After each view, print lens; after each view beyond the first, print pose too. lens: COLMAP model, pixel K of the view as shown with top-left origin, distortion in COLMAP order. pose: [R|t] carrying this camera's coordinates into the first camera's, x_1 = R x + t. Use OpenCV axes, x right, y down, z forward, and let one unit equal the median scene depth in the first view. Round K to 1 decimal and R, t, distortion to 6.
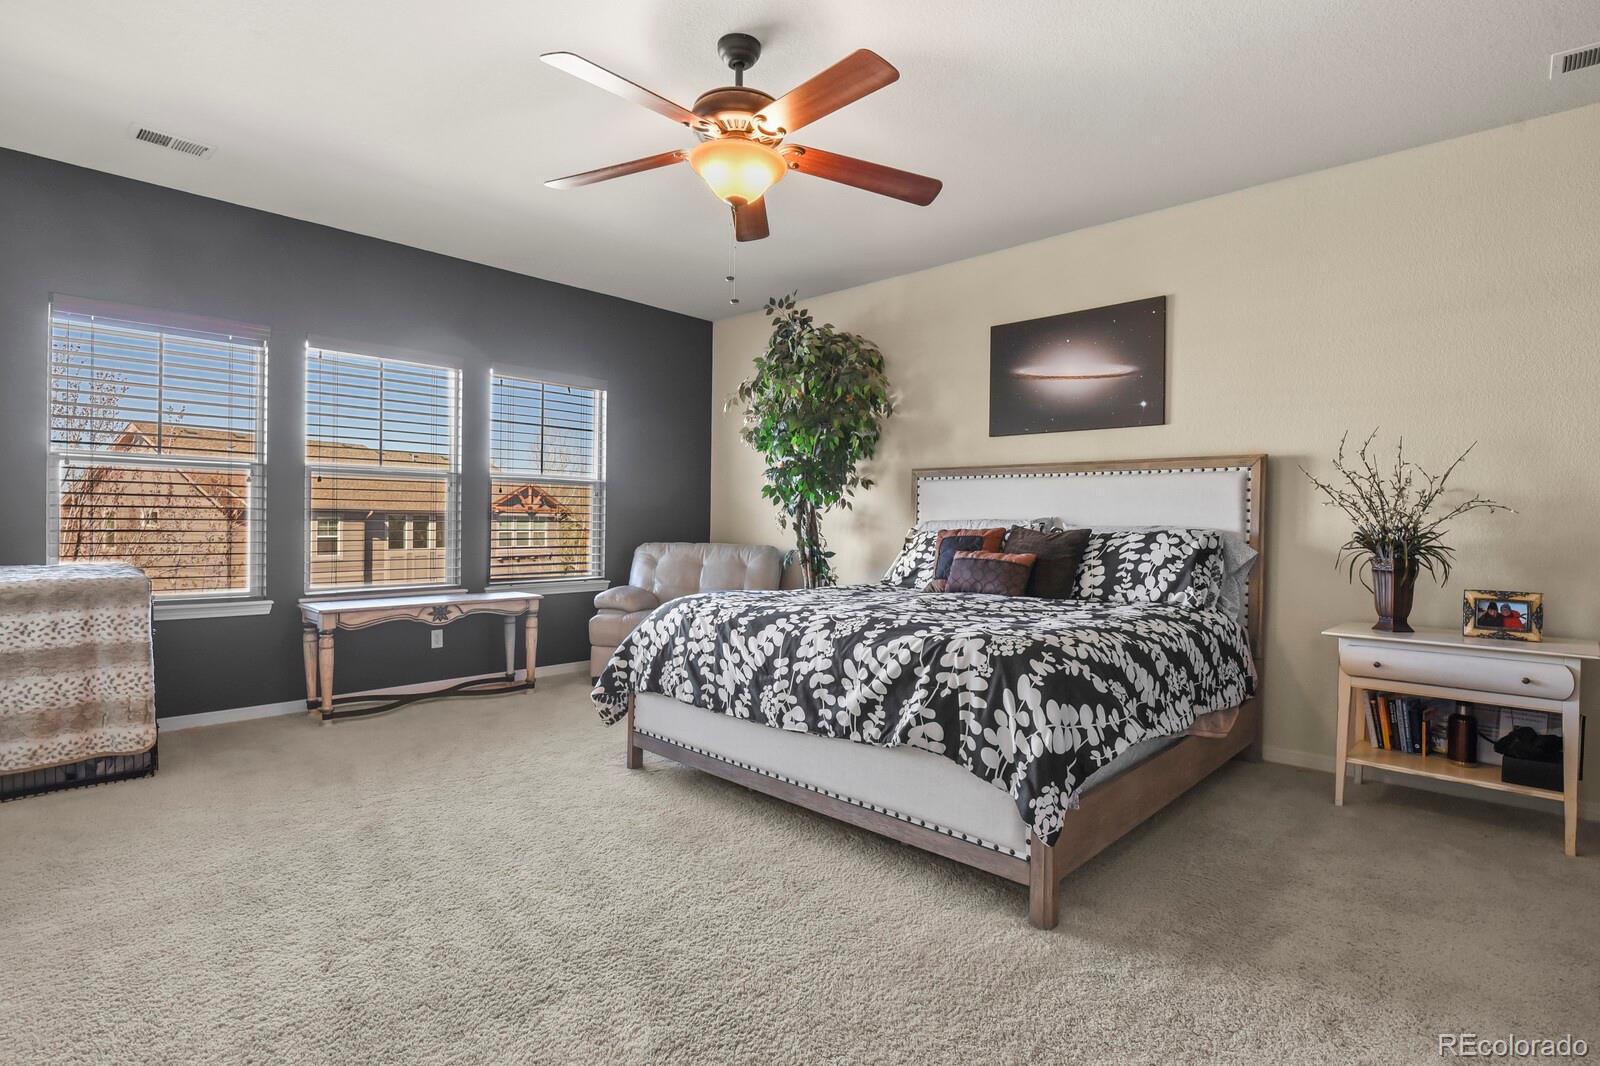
lens RADIAL K [[777.5, 0, 796.5], [0, 777.5, 532.6], [0, 0, 1]] dist [-0.001793, -0.000695]
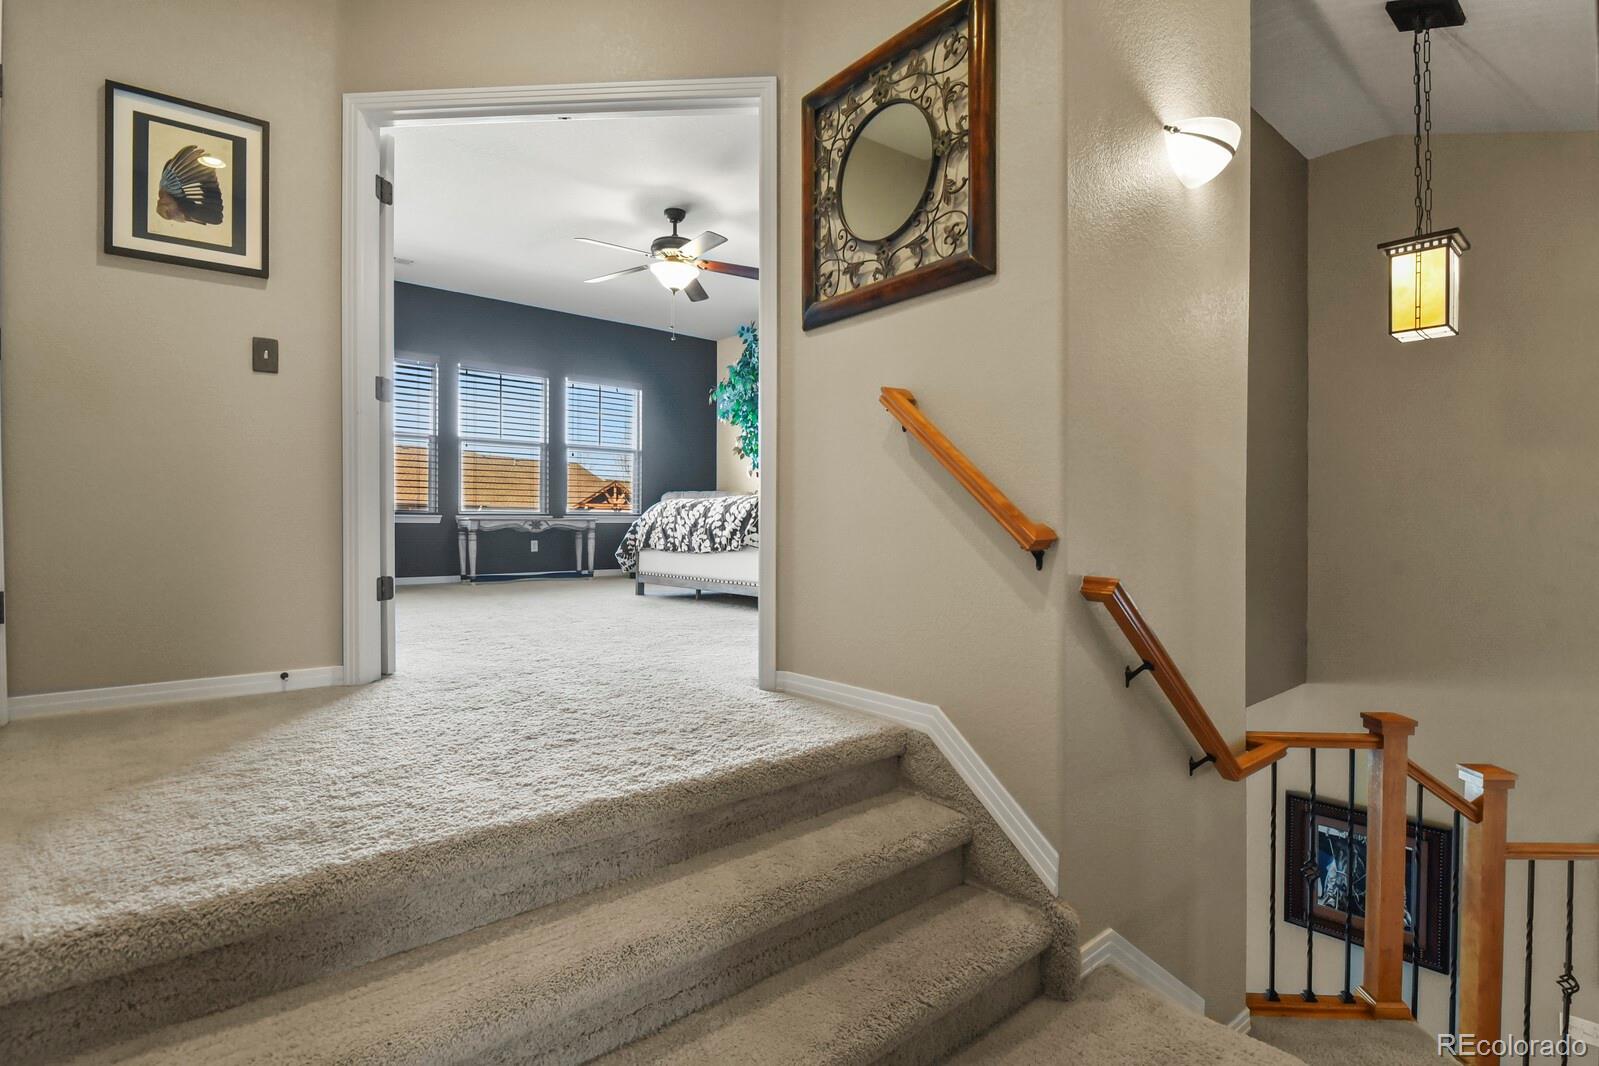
lens RADIAL K [[777.1, 0, 802.5], [0, 777.1, 533.4], [0, 0, 1]] dist [-0.001793, -0.000695]
pose [[0.994693, -0.007497, -0.102611, 0.389882], [0.006709, 0.999945, -0.008025, 0.194855], [0.102666, 0.007294, 0.994689, -0.830421]]
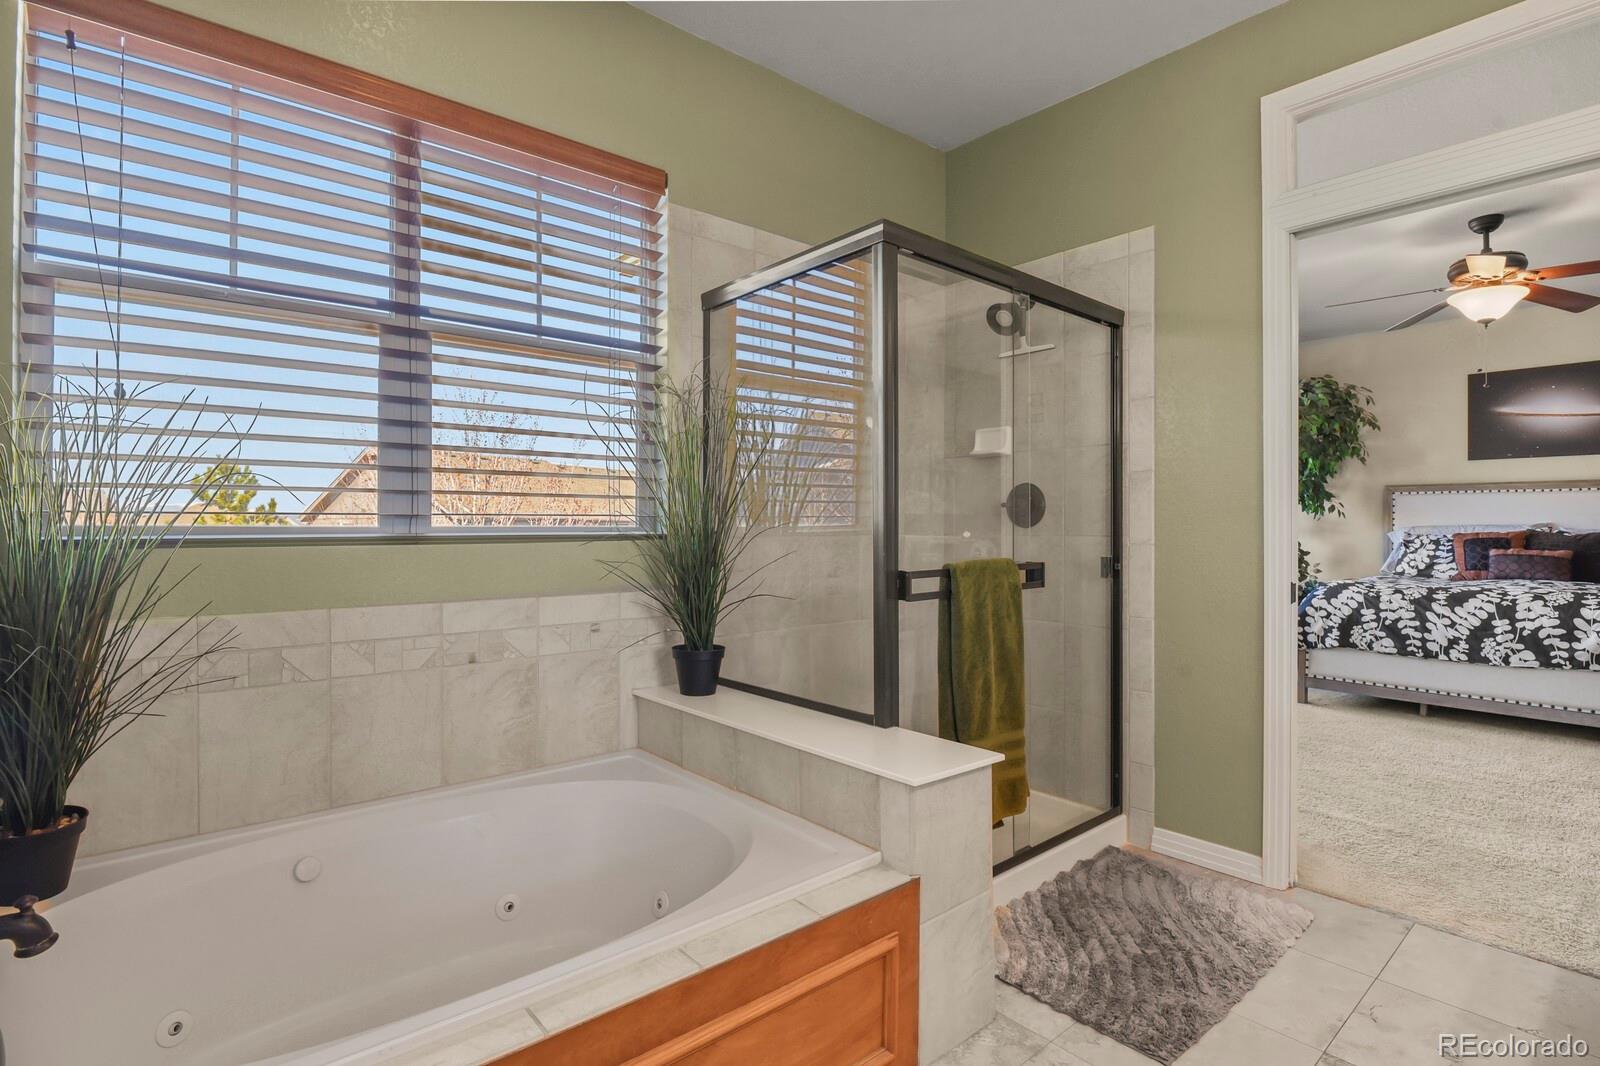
lens RADIAL K [[777.5, 0, 802.3], [0, 777.5, 529.1], [0, 0, 1]] dist [-0.001793, -0.000695]
pose [[0.996820, -0.010577, -0.078981, -1.113845], [0.009767, 0.999896, -0.010637, -0.010048], [0.079086, 0.009832, 0.996819, -0.541306]]
